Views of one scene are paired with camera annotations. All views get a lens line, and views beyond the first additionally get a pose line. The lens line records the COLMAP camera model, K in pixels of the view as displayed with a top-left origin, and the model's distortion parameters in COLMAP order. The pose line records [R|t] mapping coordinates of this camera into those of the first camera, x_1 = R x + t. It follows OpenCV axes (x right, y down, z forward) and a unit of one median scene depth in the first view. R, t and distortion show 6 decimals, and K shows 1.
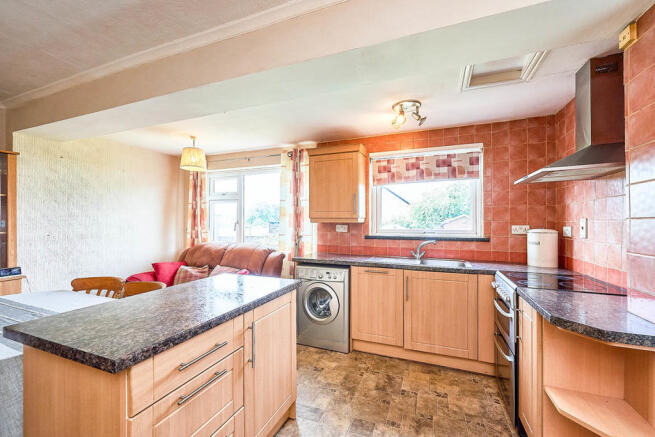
lens RADIAL K [[266.2, 0, 328.7], [0, 266.2, 220.7], [0, 0, 1]] dist [-0.001036, -0.000164]
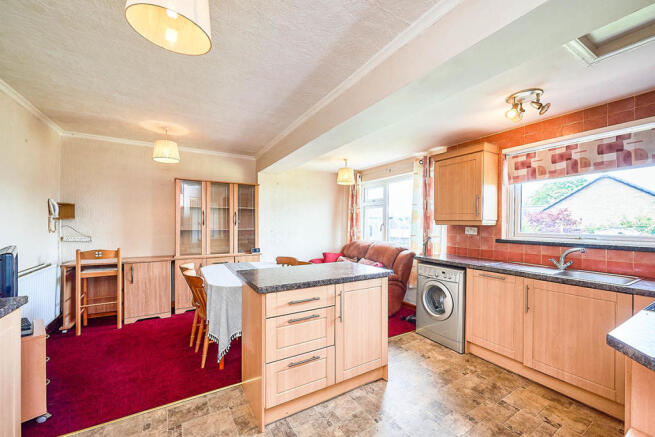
lens RADIAL K [[261.6, 0, 329.8], [0, 261.6, 223.2], [0, 0, 1]] dist [0.000716, 0.000113]
pose [[0.789720, 0.004201, -0.613453, 0.254558], [-0.003028, 0.999991, 0.002950, -0.000415], [0.613460, -0.000472, 0.789726, -0.085228]]
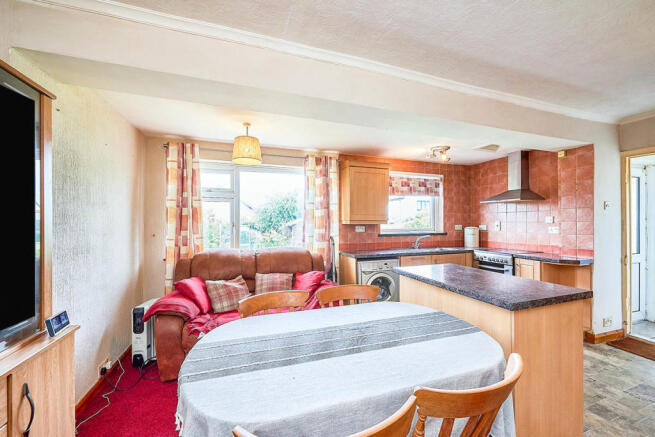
lens RADIAL K [[261.6, 0, 329.8], [0, 261.6, 223.2], [0, 0, 1]] dist [0.000716, 0.000113]
pose [[0.754332, -0.003210, 0.656485, -0.926766], [0.002574, 0.999995, 0.001932, 0.000543], [-0.656488, 0.000232, 0.754337, 0.219456]]
